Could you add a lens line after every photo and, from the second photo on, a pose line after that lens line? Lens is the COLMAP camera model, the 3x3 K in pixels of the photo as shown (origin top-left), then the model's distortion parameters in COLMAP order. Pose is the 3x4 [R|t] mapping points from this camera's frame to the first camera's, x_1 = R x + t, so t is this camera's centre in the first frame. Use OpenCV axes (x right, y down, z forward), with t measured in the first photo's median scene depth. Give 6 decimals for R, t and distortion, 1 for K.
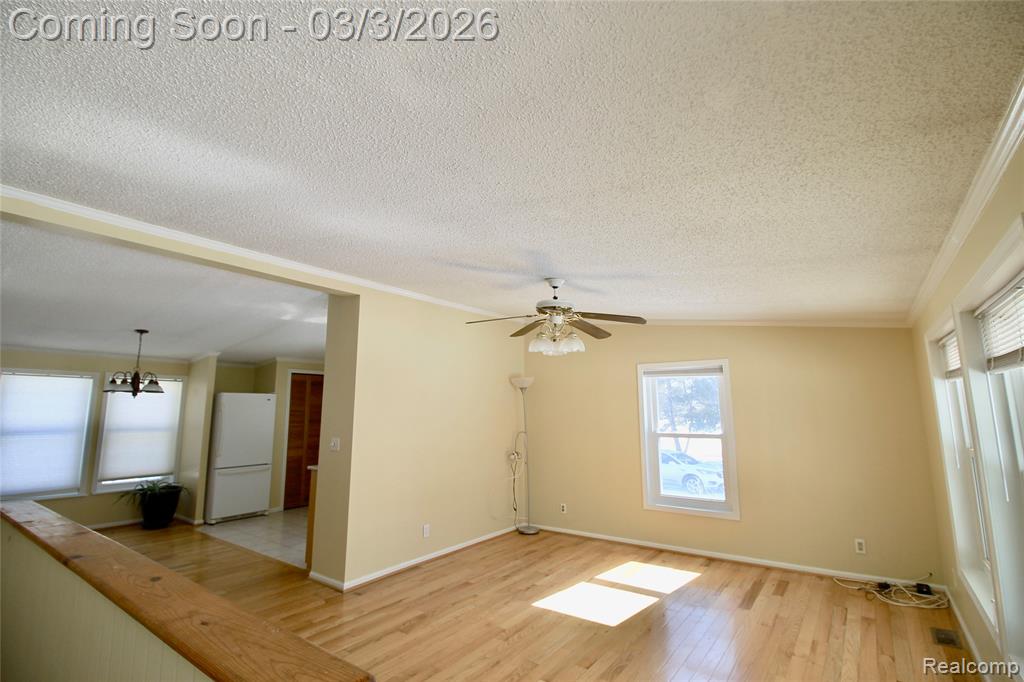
lens RADIAL K [[477.7, 0, 517.2], [0, 477.7, 332.7], [0, 0, 1]] dist [-0.007242, -0.004245]
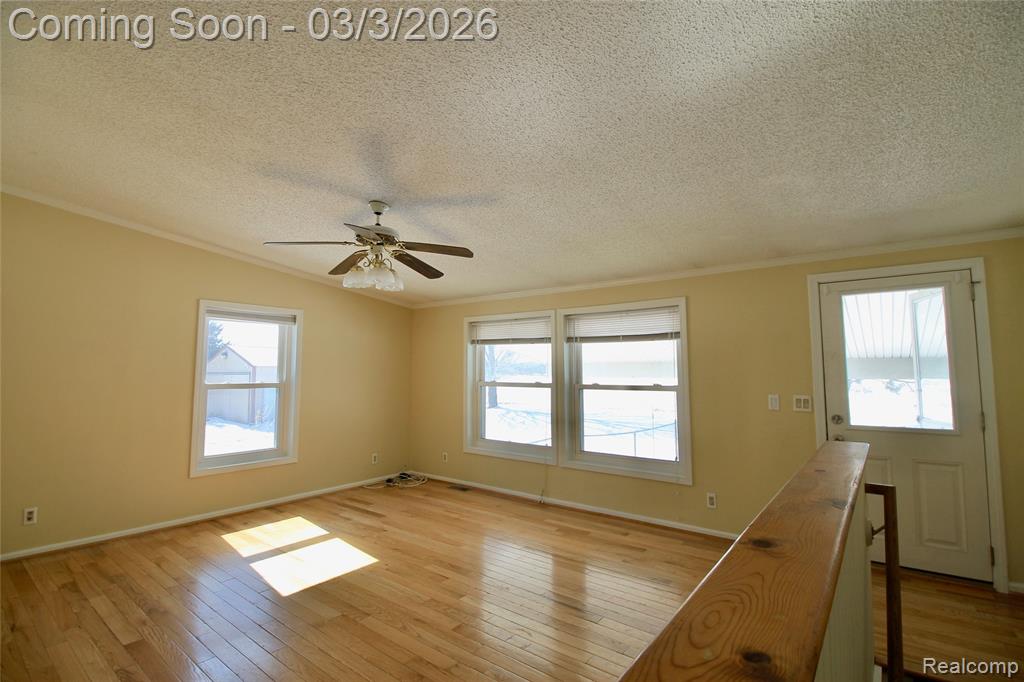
lens RADIAL K [[477.7, 0, 511.9], [0, 477.7, 333.6], [0, 0, 1]] dist [-0.007242, -0.004245]
pose [[0.050029, 0.084307, 0.995183, -0.554978], [-0.158537, 0.984468, -0.075429, 0.111114], [-0.986085, -0.154000, 0.062618, 0.480655]]
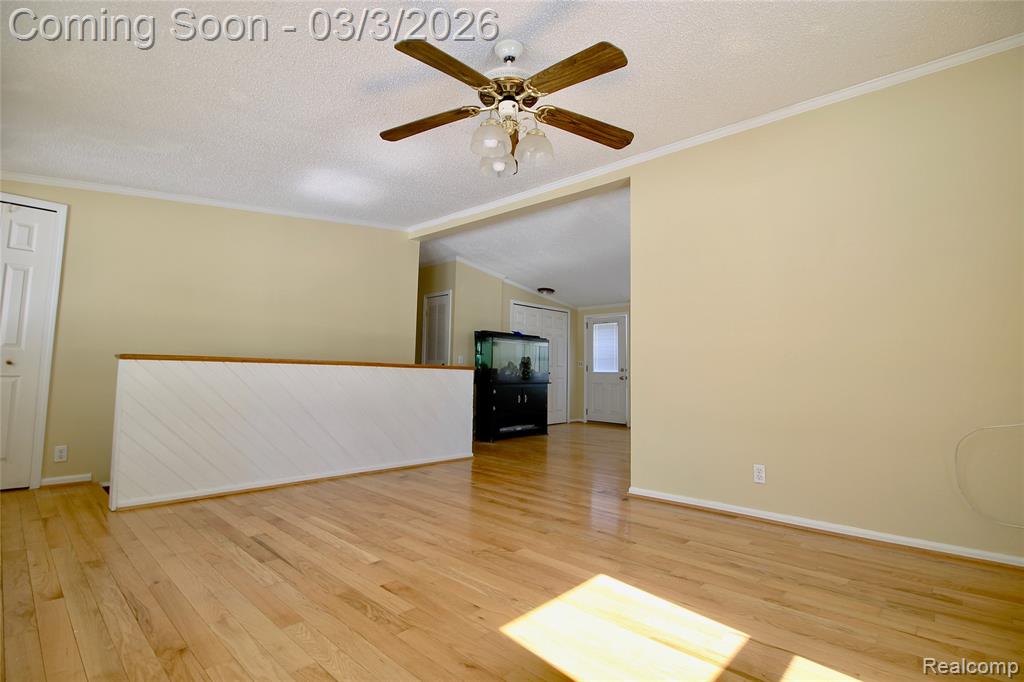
lens RADIAL K [[477.7, 0, 513.5], [0, 477.7, 337.9], [0, 0, 1]] dist [-0.007242, -0.004245]
pose [[-0.119368, -0.073196, -0.990148, 0.484749], [0.143827, 0.985484, -0.090190, 0.234225], [0.982377, -0.153176, -0.107107, 0.737738]]
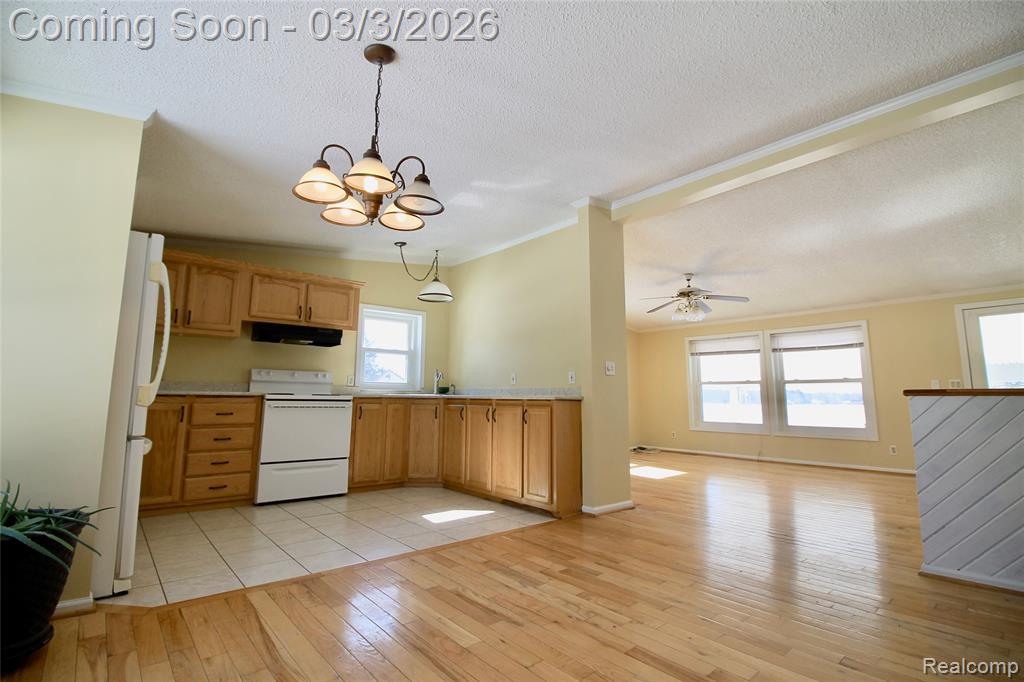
lens RADIAL K [[477.7, 0, 514.7], [0, 477.7, 331.7], [0, 0, 1]] dist [-0.007242, -0.004245]
pose [[0.238235, 0.140211, 0.961033, -1.149921], [-0.160851, 0.981555, -0.103331, 0.248143], [-0.957795, -0.129966, 0.256393, 0.805876]]
